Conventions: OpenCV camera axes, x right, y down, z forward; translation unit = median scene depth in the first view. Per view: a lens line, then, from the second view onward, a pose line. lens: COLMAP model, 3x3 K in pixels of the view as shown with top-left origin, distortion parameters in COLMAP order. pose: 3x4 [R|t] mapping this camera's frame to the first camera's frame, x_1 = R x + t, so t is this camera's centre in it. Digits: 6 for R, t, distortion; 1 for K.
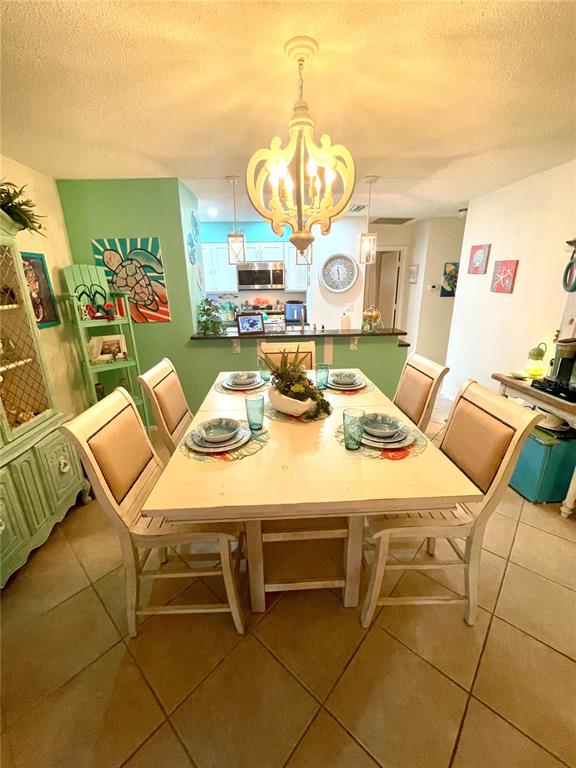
lens RADIAL K [[313.8, 0, 288.1], [0, 313.8, 382.6], [0, 0, 1]] dist [-0.000579, 0.000564]
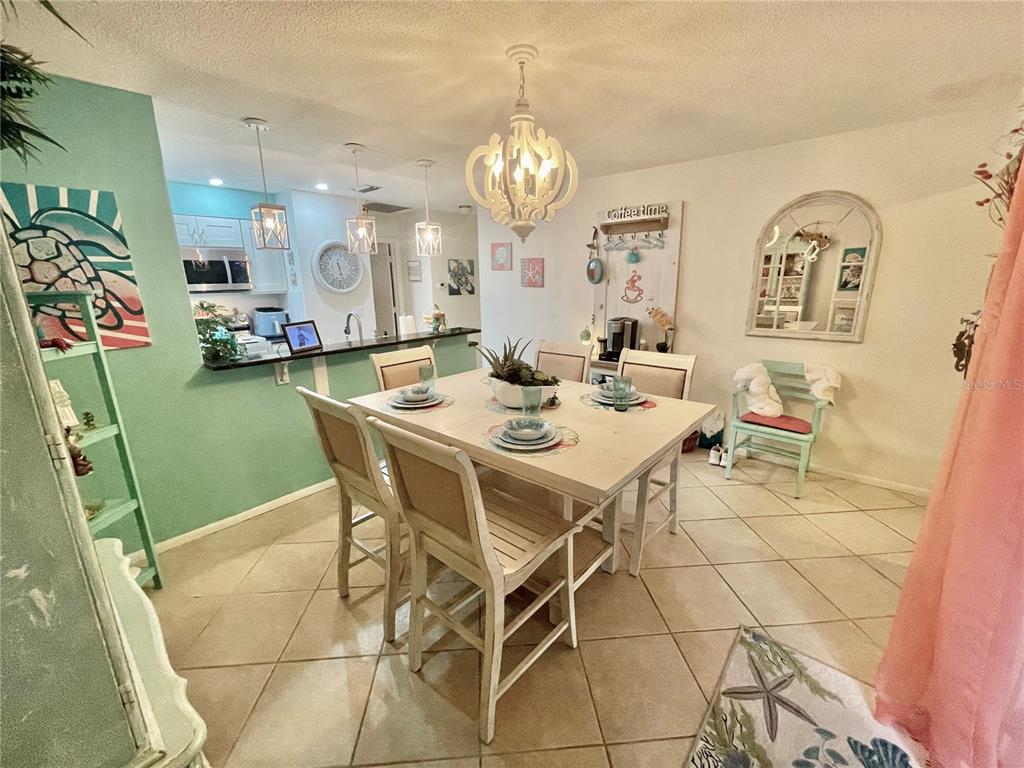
lens RADIAL K [[418.4, 0, 511.4], [0, 418.4, 382.9], [0, 0, 1]] dist [-0.000579, 0.000564]
pose [[0.693985, -0.171881, 0.699172, -0.467021], [0.228027, 0.973568, 0.013002, 0.000024], [-0.682927, 0.150407, 0.714835, 0.070519]]
